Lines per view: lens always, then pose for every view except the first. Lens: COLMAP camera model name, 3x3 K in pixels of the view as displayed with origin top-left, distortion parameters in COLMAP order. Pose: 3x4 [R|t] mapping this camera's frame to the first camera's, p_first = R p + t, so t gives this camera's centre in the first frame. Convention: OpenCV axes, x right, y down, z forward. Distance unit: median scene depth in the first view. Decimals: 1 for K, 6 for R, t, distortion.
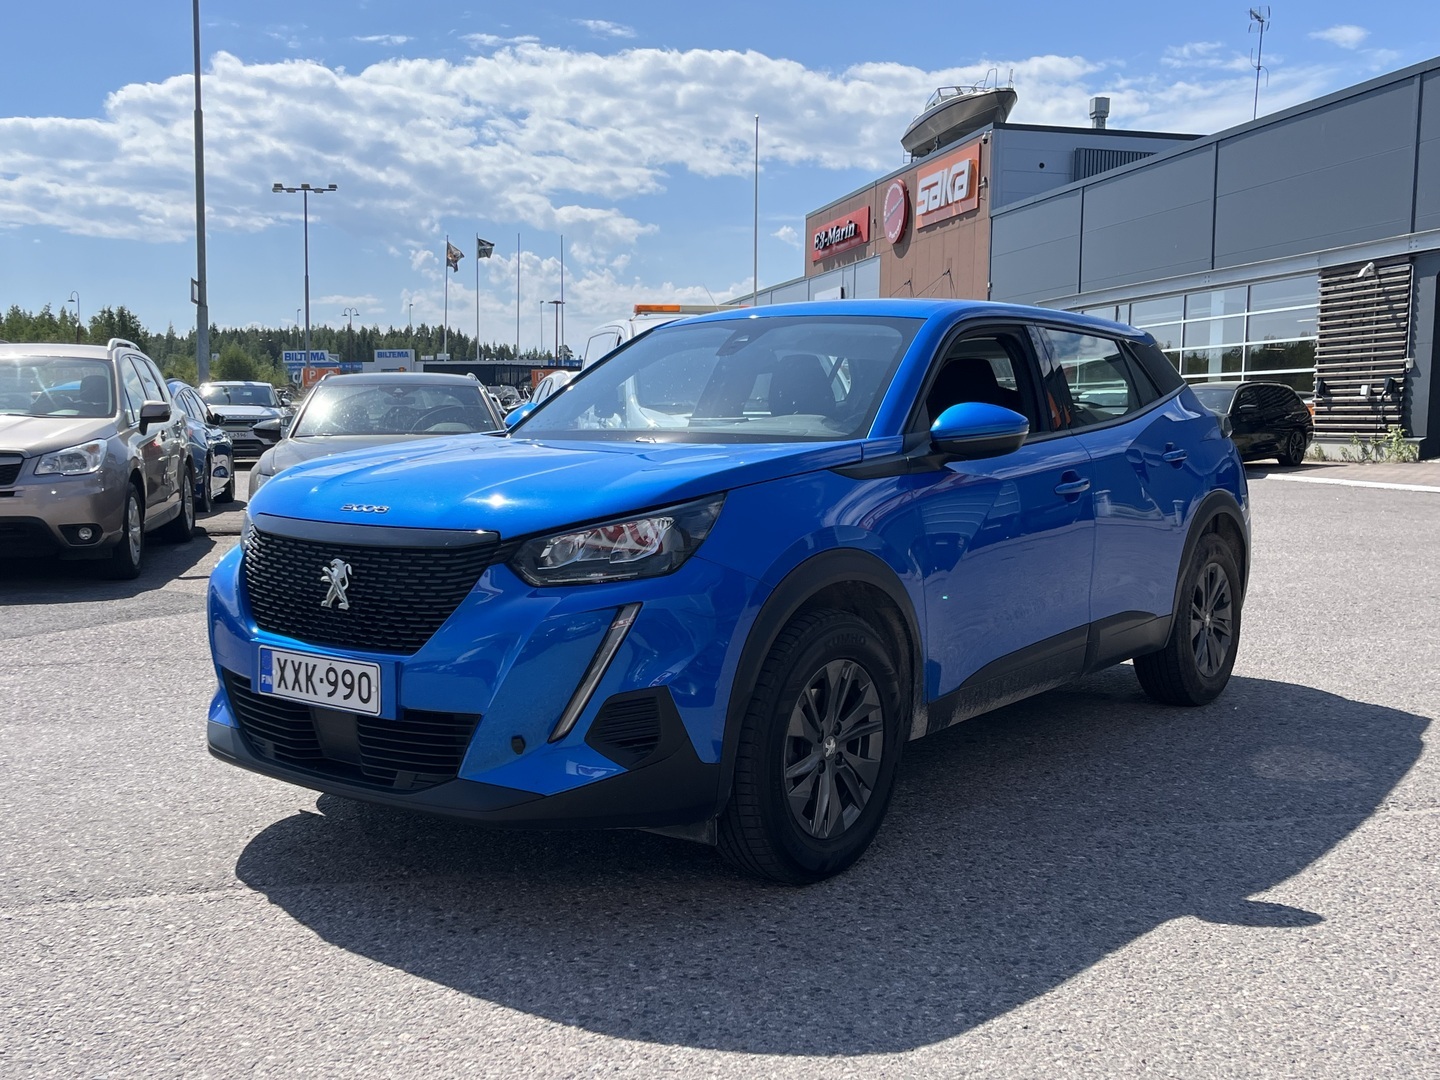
lens RADIAL K [[1414.3, 0, 720.0], [0, 1414.3, 540.0], [0, 0, 1]] dist [0.012077, -0.002346]
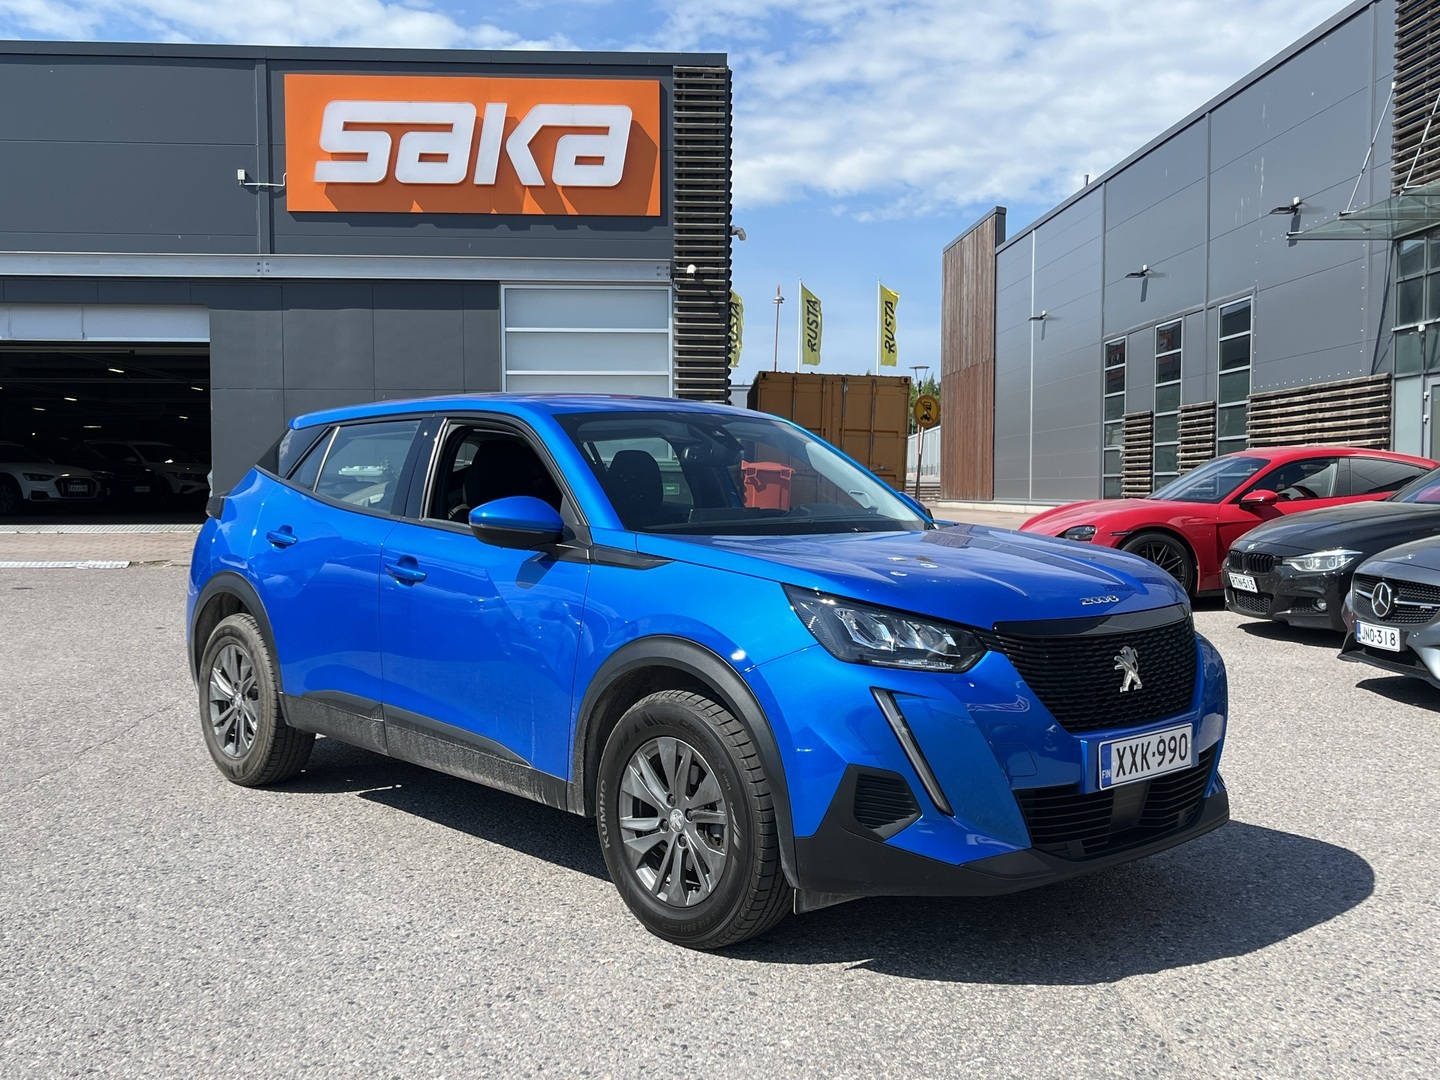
lens RADIAL K [[1414.3, 0, 720.0], [0, 1414.3, 540.0], [0, 0, 1]] dist [0.012077, -0.002346]
pose [[0.192928, -0.044945, 0.980183, -1.425221], [0.079829, 0.996358, 0.029974, -0.129012], [-0.977960, 0.072464, 0.195813, 1.096794]]
